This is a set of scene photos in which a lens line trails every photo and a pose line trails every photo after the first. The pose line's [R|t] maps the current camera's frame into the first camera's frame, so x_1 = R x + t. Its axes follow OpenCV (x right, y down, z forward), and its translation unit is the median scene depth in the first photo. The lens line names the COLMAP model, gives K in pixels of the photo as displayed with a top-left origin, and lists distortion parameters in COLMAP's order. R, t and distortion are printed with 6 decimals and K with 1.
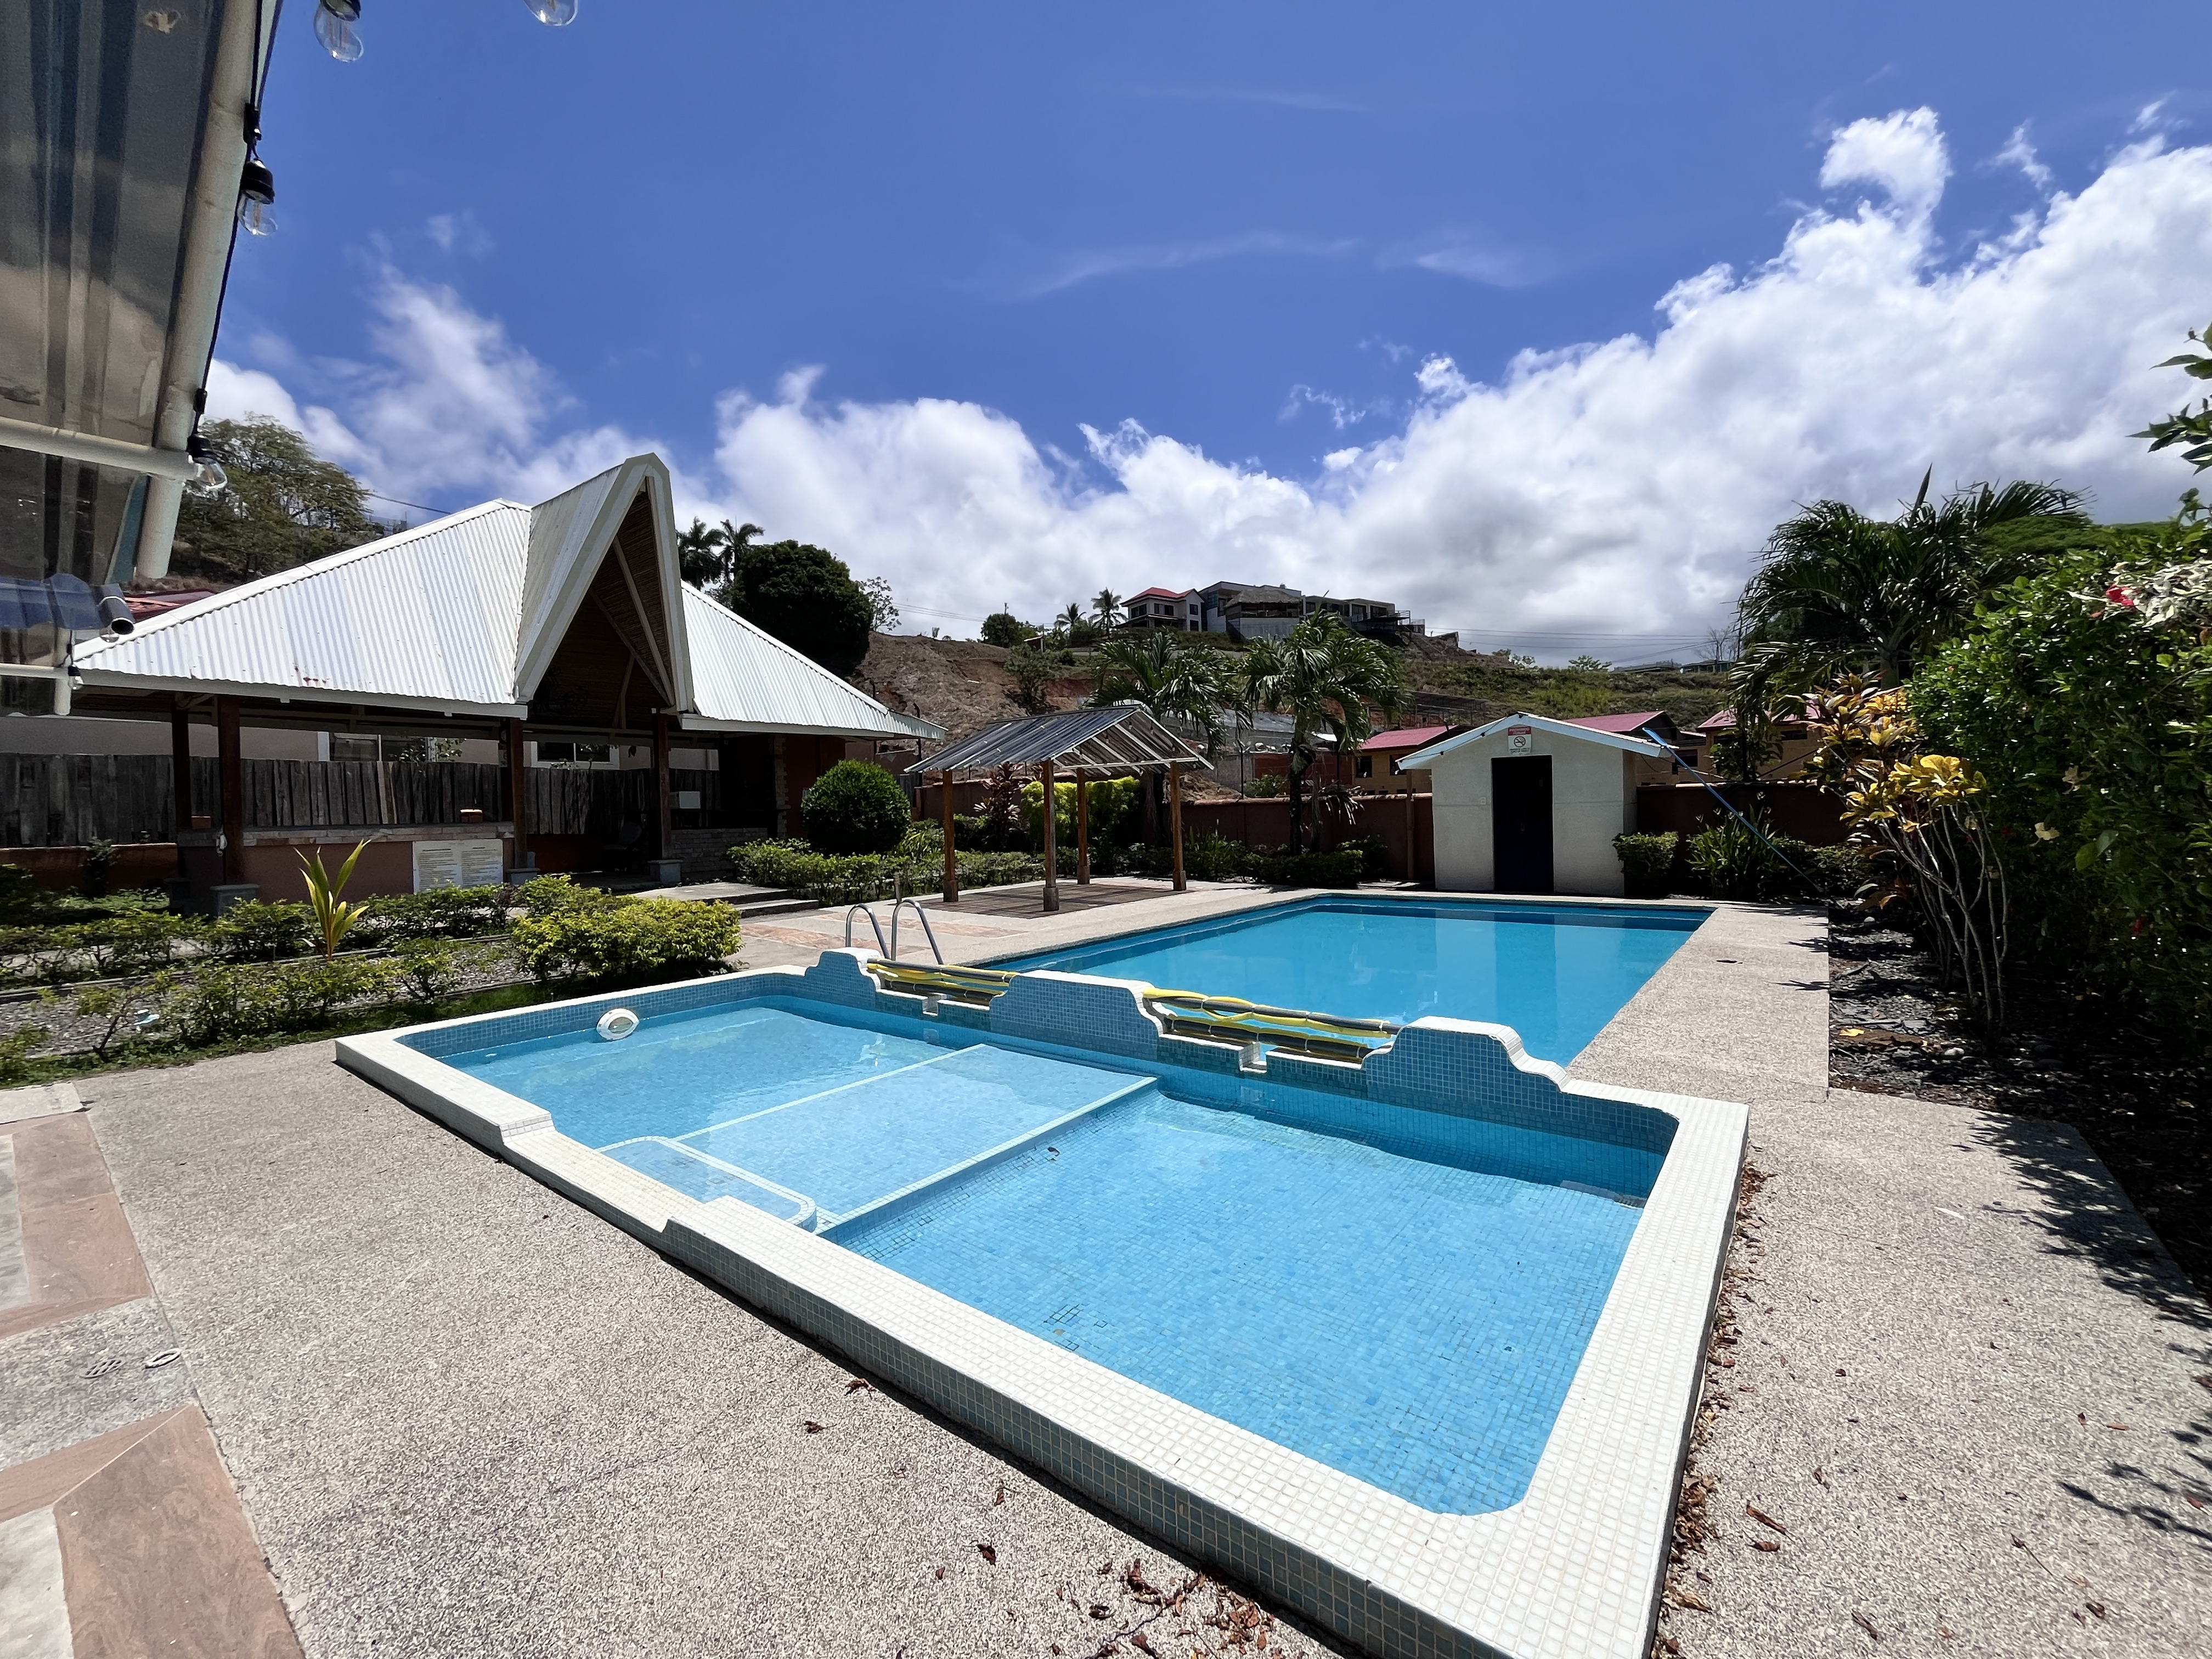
lens RADIAL K [[904.8, 0, 1068.8], [0, 904.8, 829.6], [0, 0, 1]] dist [-0.011564, 0.011343]
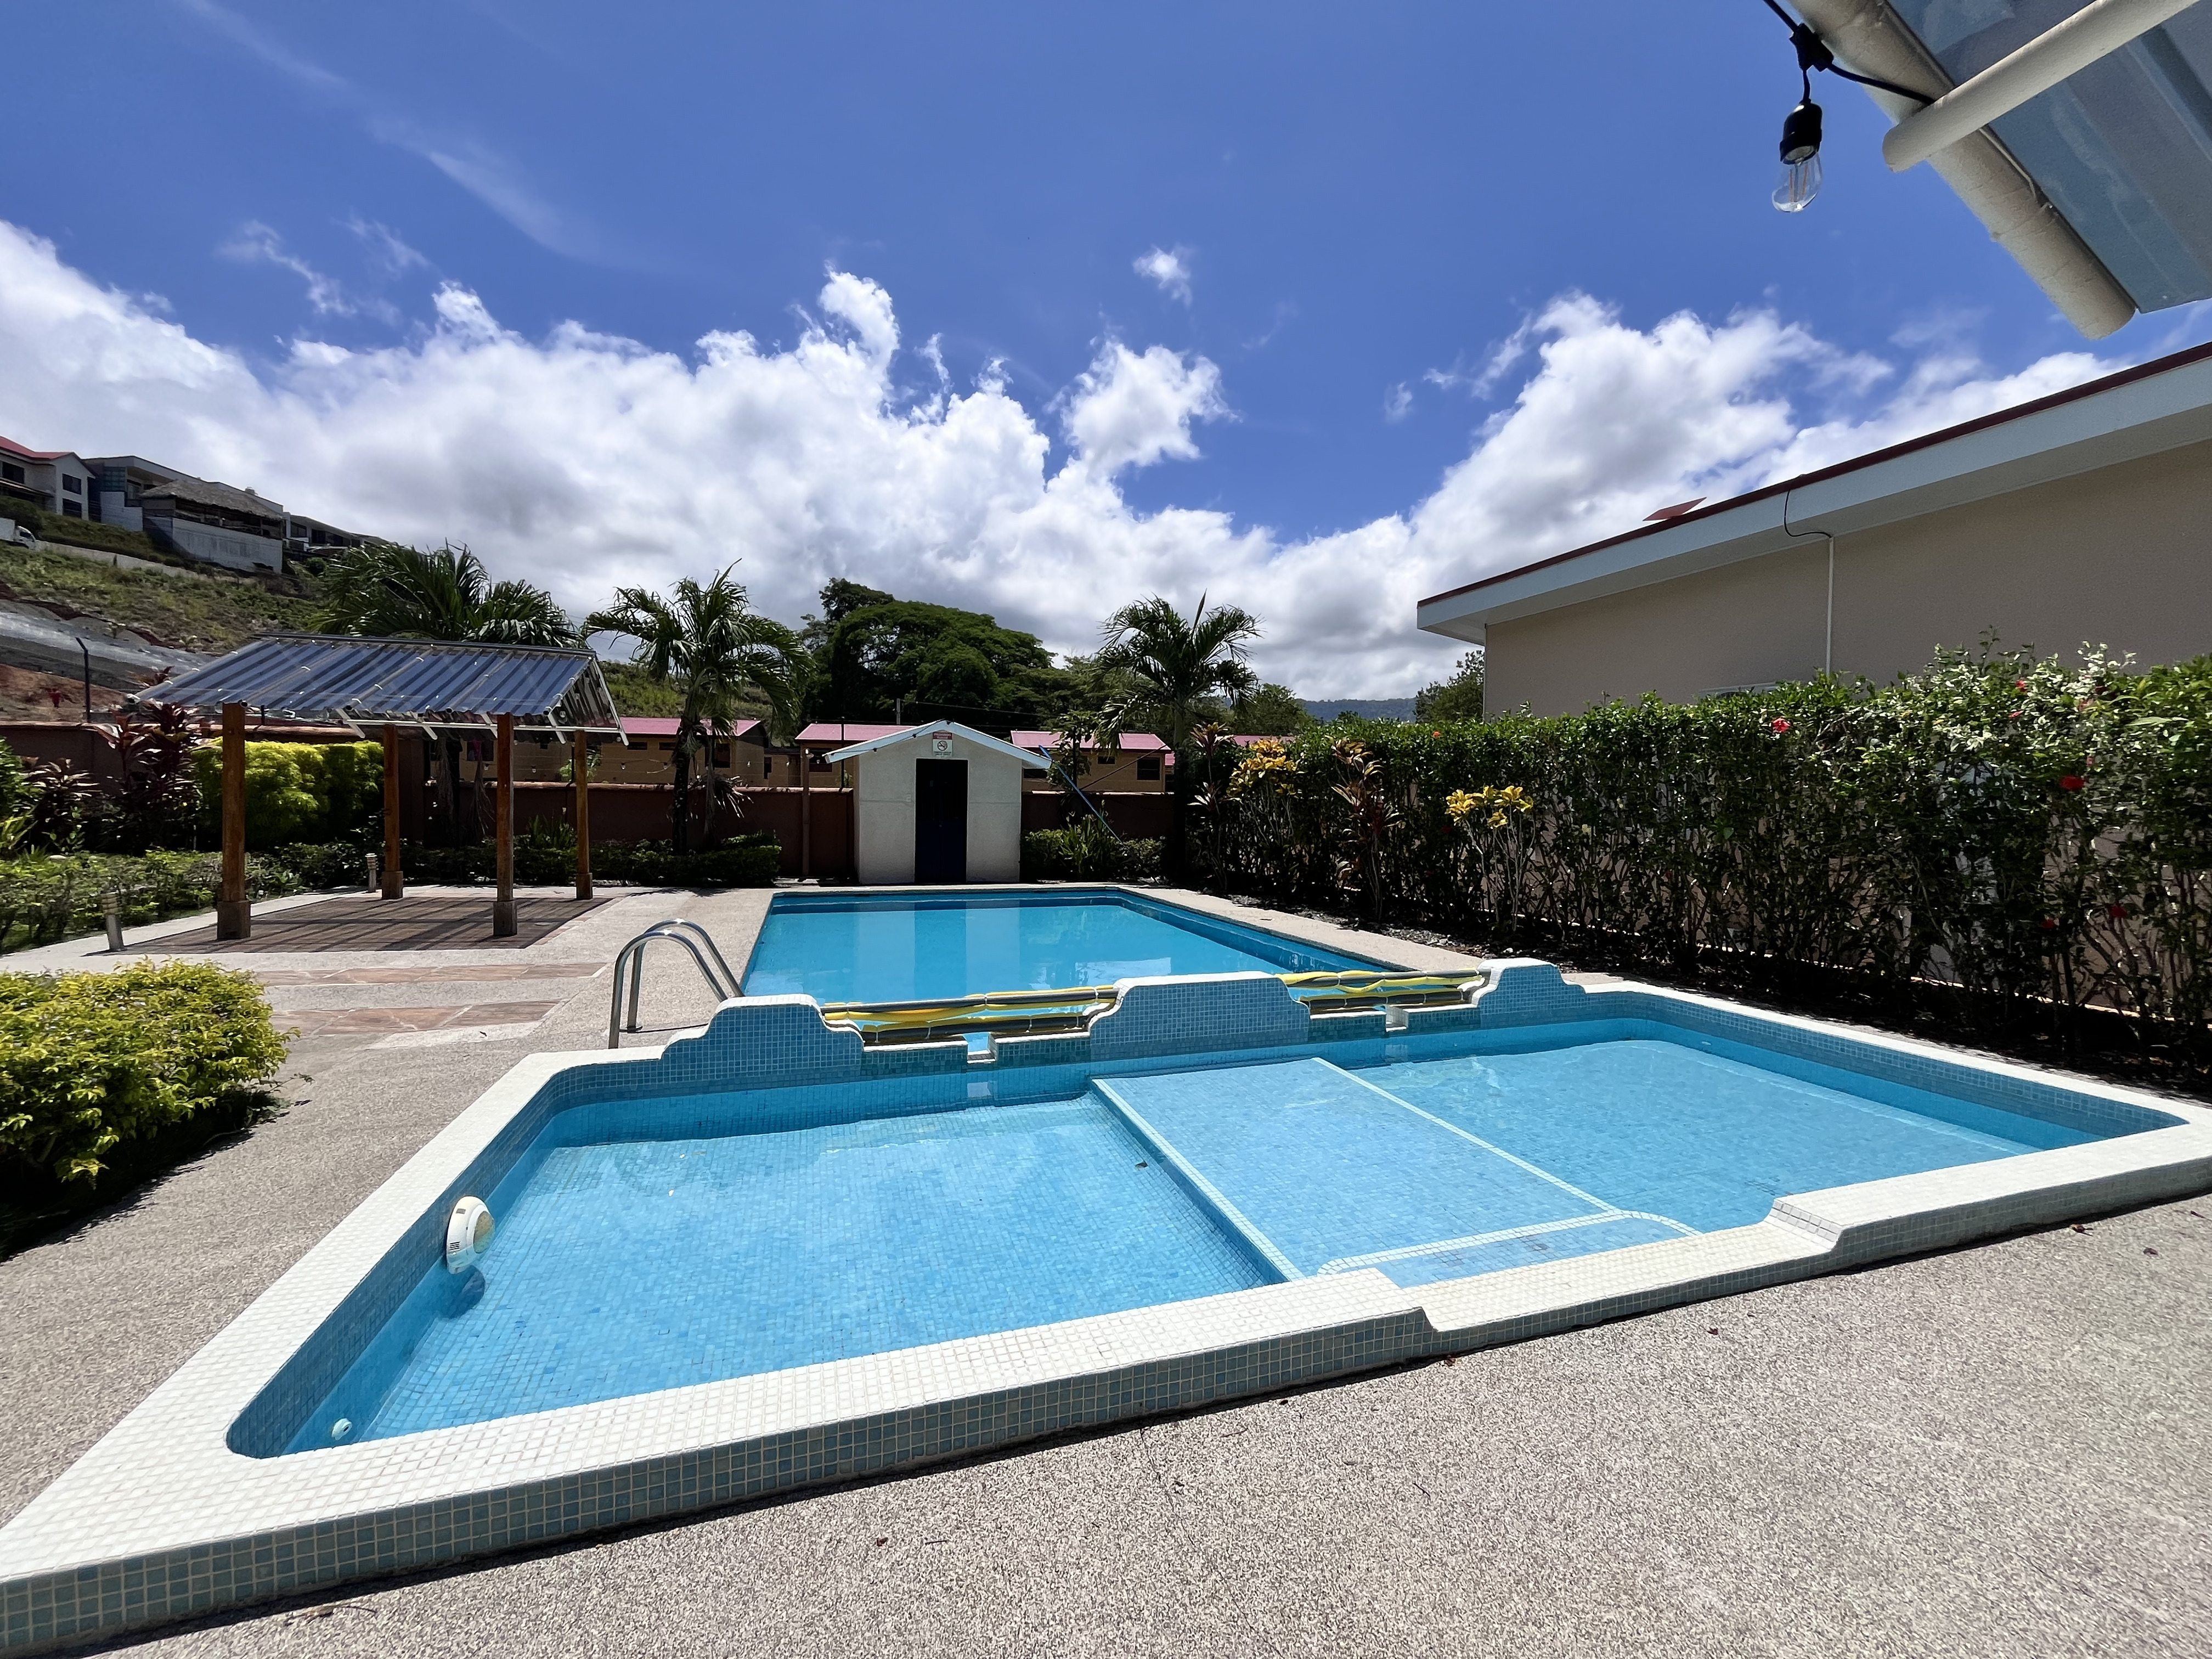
lens RADIAL K [[920.9, 0, 1106.0], [0, 920.9, 829.5], [0, 0, 1]] dist [-0.000920, 0.000223]
pose [[0.535672, 0.008481, 0.844383, -0.336174], [-0.010219, 0.999941, -0.003560, 0.006594], [-0.844364, -0.006721, 0.535728, 0.231705]]
